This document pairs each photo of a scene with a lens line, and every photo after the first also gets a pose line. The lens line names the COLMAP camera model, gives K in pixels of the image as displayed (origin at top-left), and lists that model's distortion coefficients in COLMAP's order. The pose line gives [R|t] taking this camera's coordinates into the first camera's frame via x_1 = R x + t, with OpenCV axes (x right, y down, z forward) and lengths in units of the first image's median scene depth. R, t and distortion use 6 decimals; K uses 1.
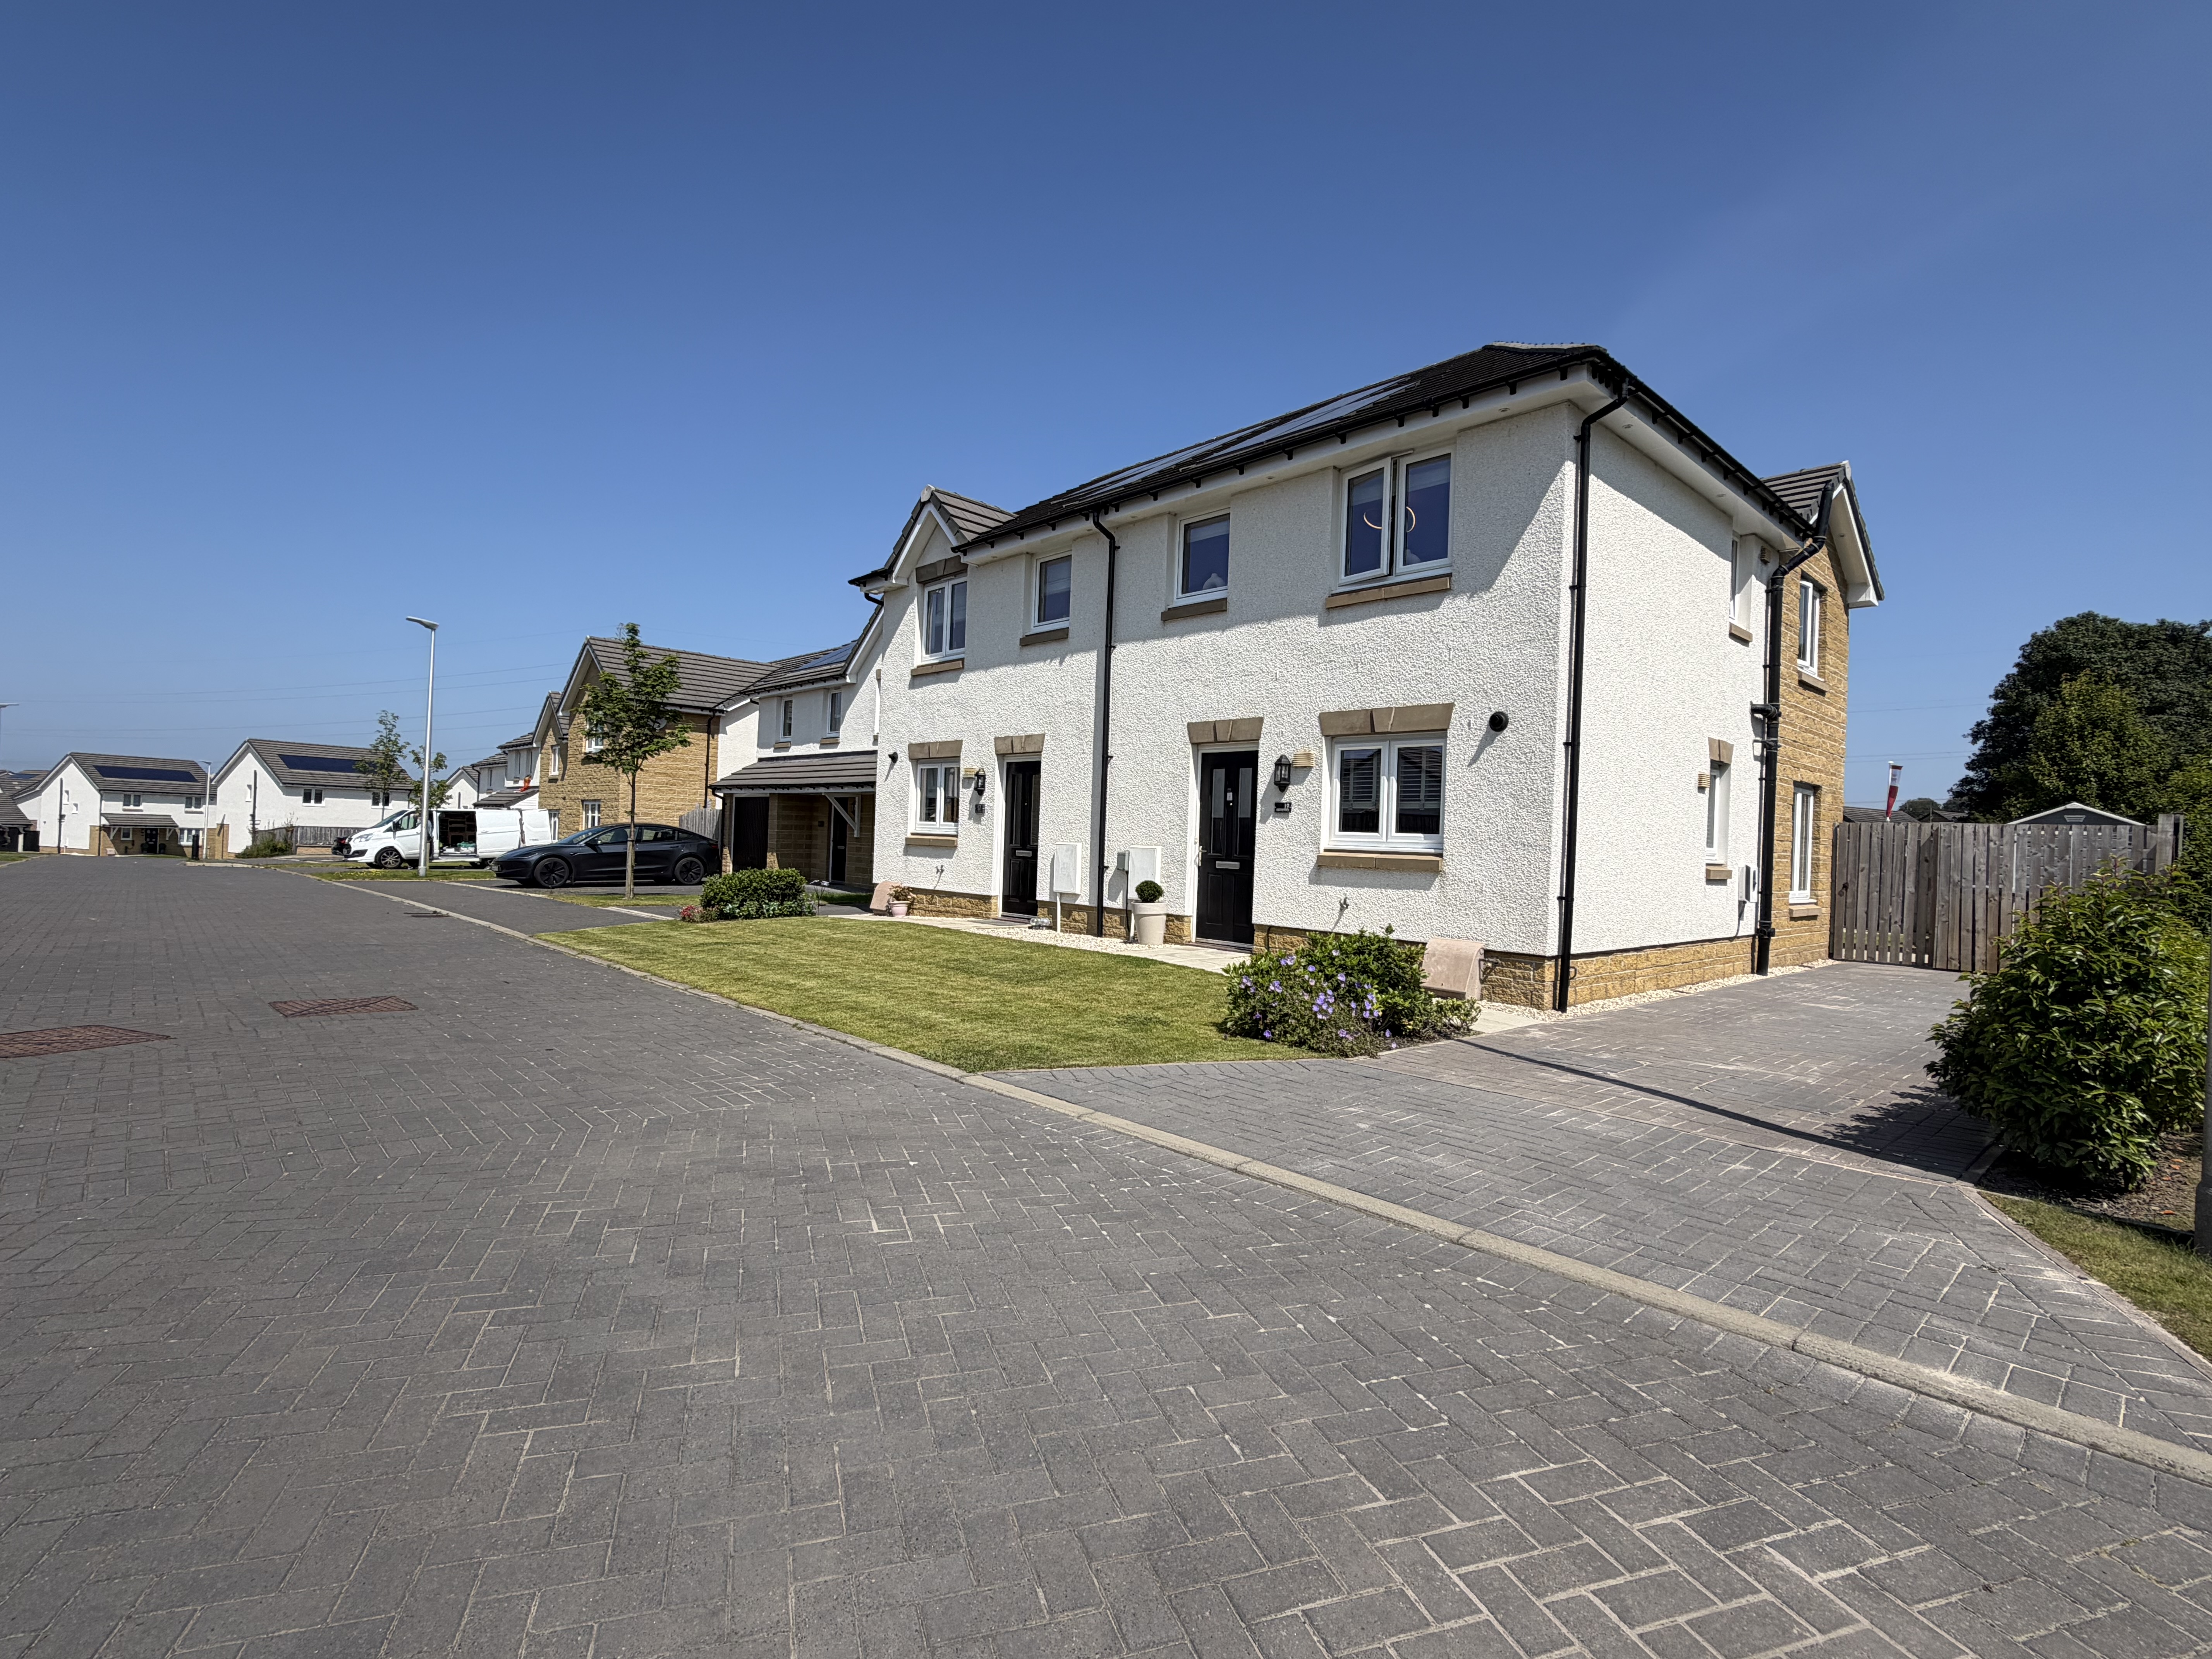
lens RADIAL K [[1038.2, 0, 1106.0], [0, 1038.2, 829.5], [0, 0, 1]] dist [-0.005197, -0.000163]
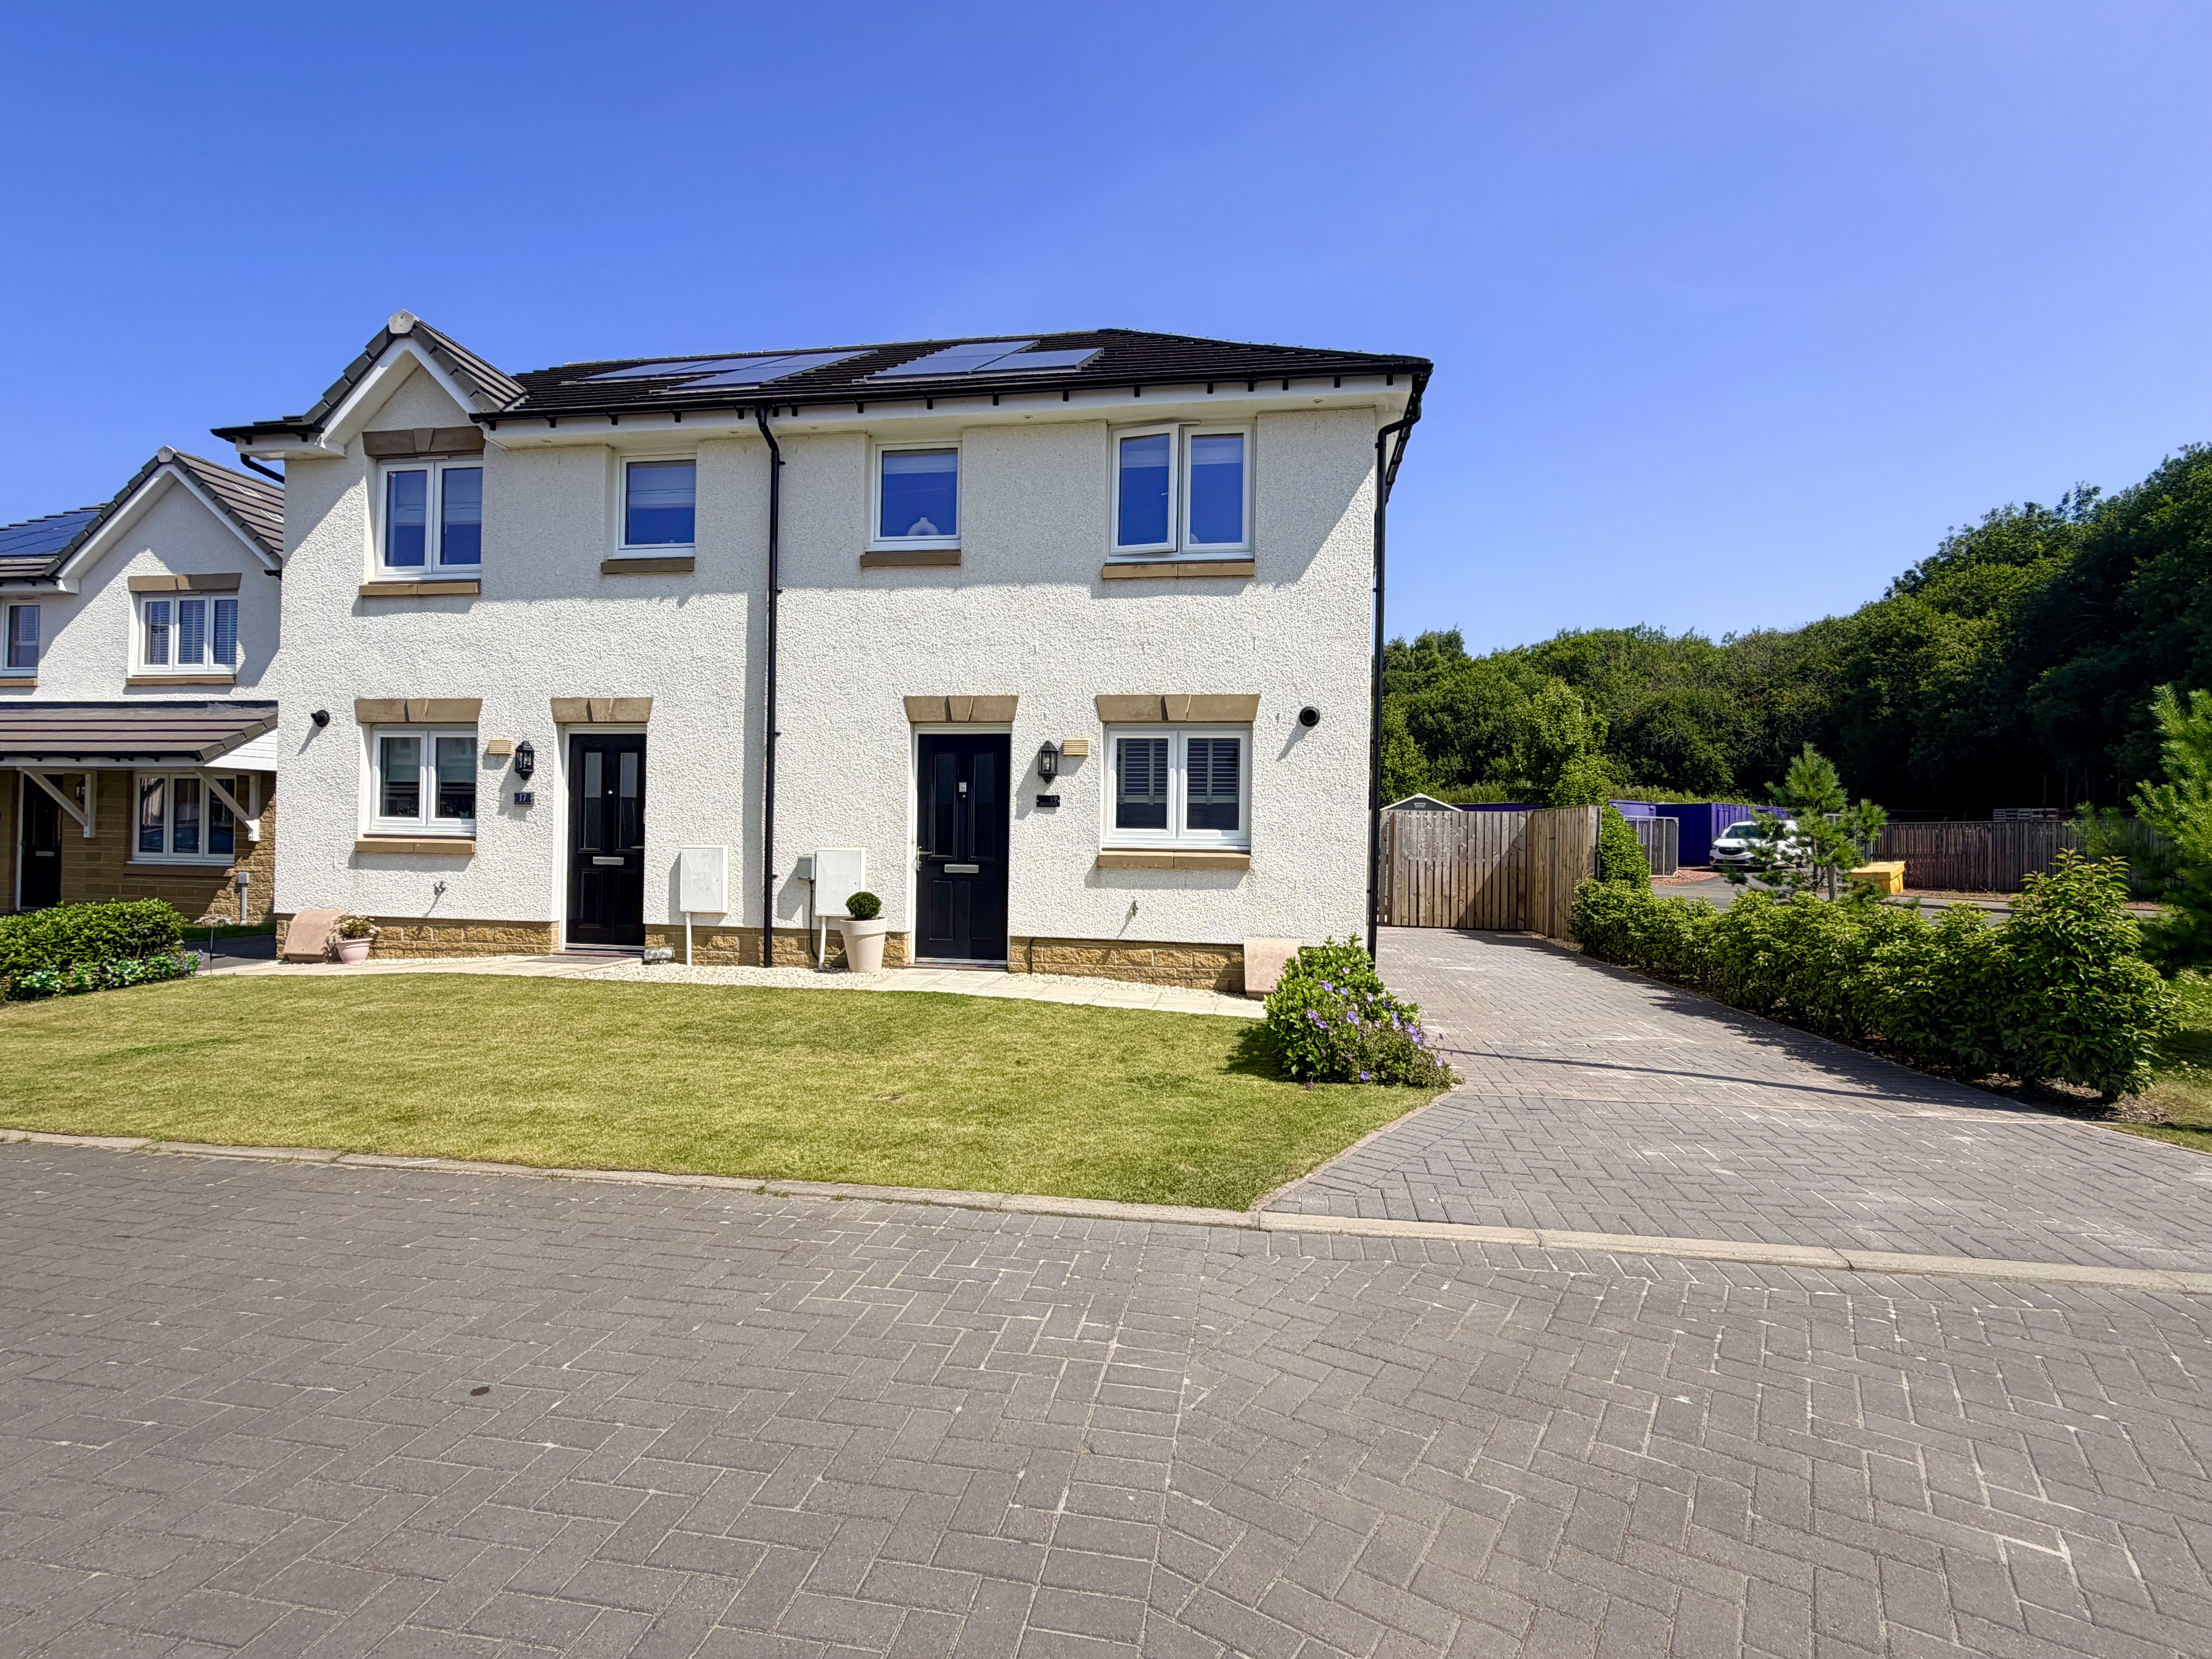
lens RADIAL K [[1038.4, 0, 1102.1], [0, 1038.4, 827.8], [0, 0, 1]] dist [0.000392, 0.000206]
pose [[0.791495, -0.017538, 0.610924, -0.292800], [0.007161, 0.999786, 0.019424, -0.013647], [-0.611134, -0.010999, 0.791451, 0.251112]]
